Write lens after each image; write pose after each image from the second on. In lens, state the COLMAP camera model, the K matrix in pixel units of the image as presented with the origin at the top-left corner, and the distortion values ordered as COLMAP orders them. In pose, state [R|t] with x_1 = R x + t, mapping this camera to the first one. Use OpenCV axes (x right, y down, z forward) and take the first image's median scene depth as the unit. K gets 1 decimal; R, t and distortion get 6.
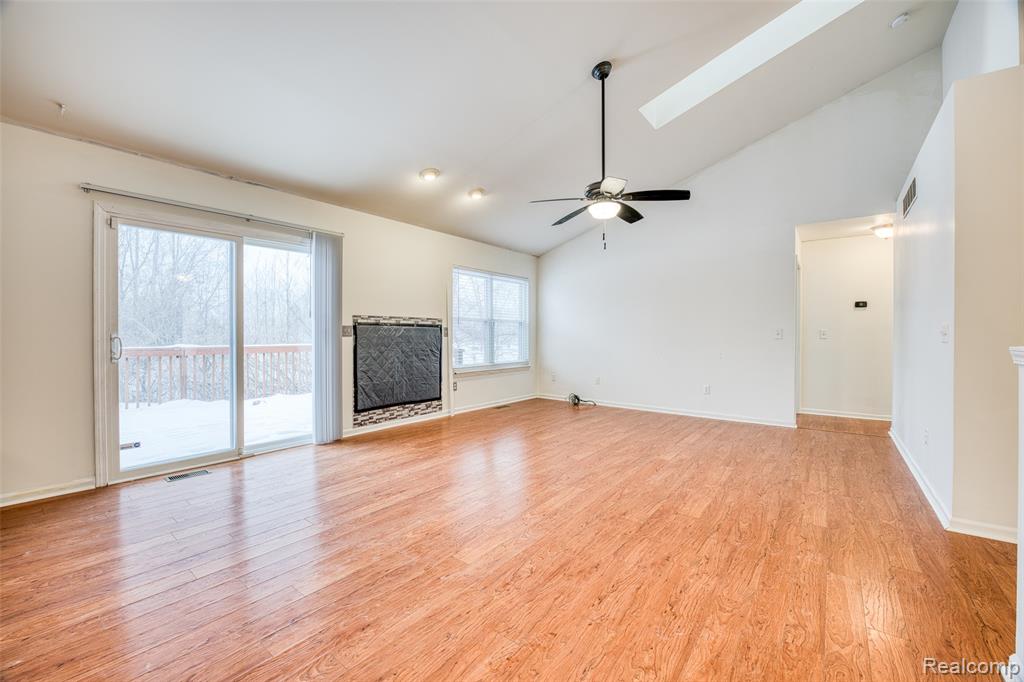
lens RADIAL K [[415.8, 0, 509.0], [0, 415.8, 333.4], [0, 0, 1]] dist [-0.021221, 0.000571]
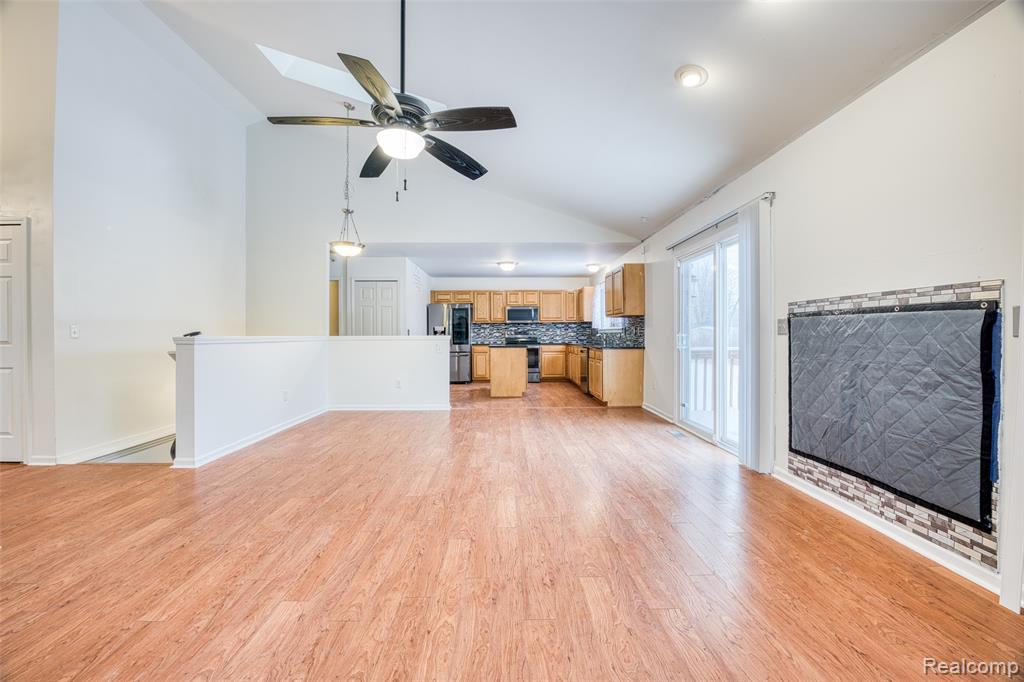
lens RADIAL K [[415.8, 0, 509.0], [0, 415.8, 333.4], [0, 0, 1]] dist [-0.021221, 0.000571]
pose [[-0.779080, -0.001909, -0.626921, 0.386966], [0.001367, 0.999988, -0.004743, 0.007593], [0.626922, -0.004552, -0.779068, 1.230238]]
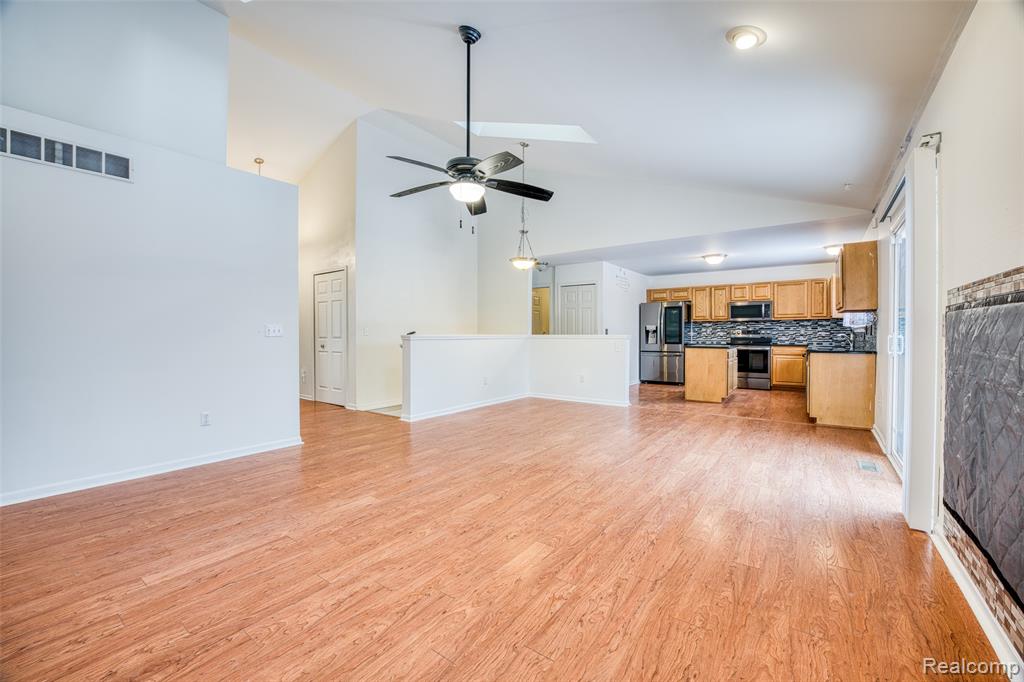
lens RADIAL K [[415.8, 0, 509.0], [0, 415.8, 333.4], [0, 0, 1]] dist [-0.021221, 0.000571]
pose [[-0.999682, -0.002904, -0.025066, 0.122514], [-0.002888, 0.999996, -0.000687, 0.005148], [0.025068, -0.000614, -0.999686, 1.434967]]
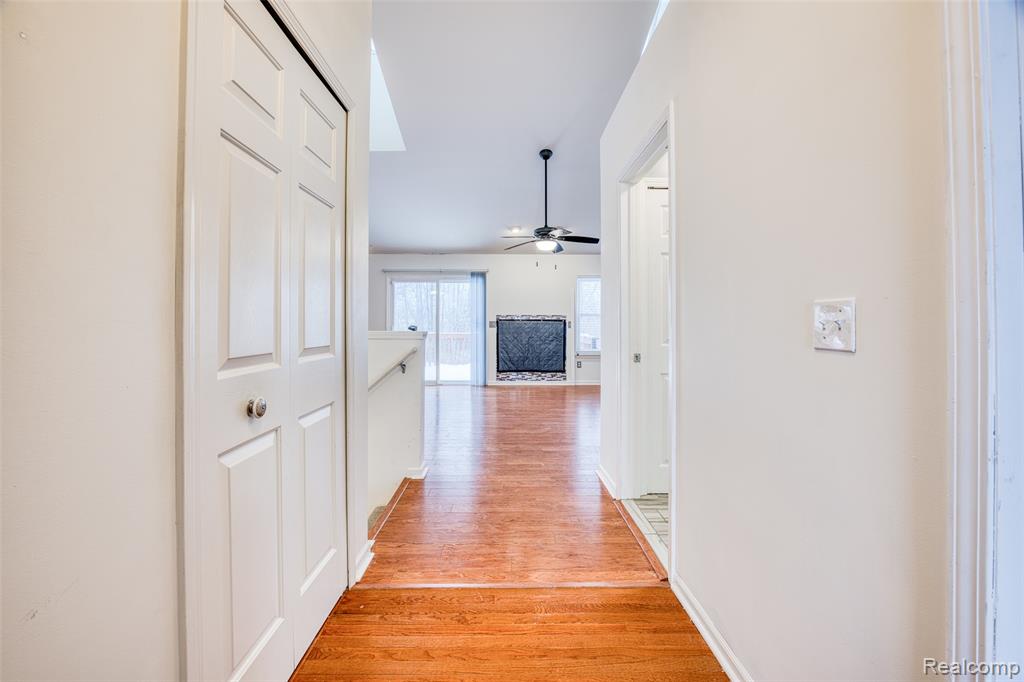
lens RADIAL K [[415.8, 0, 509.0], [0, 415.8, 333.4], [0, 0, 1]] dist [-0.021221, 0.000571]
pose [[0.624922, 0.008615, -0.780639, 0.999399], [0.002831, 0.999908, 0.013301, 0.008673], [0.780682, -0.010522, 0.624840, -0.036362]]
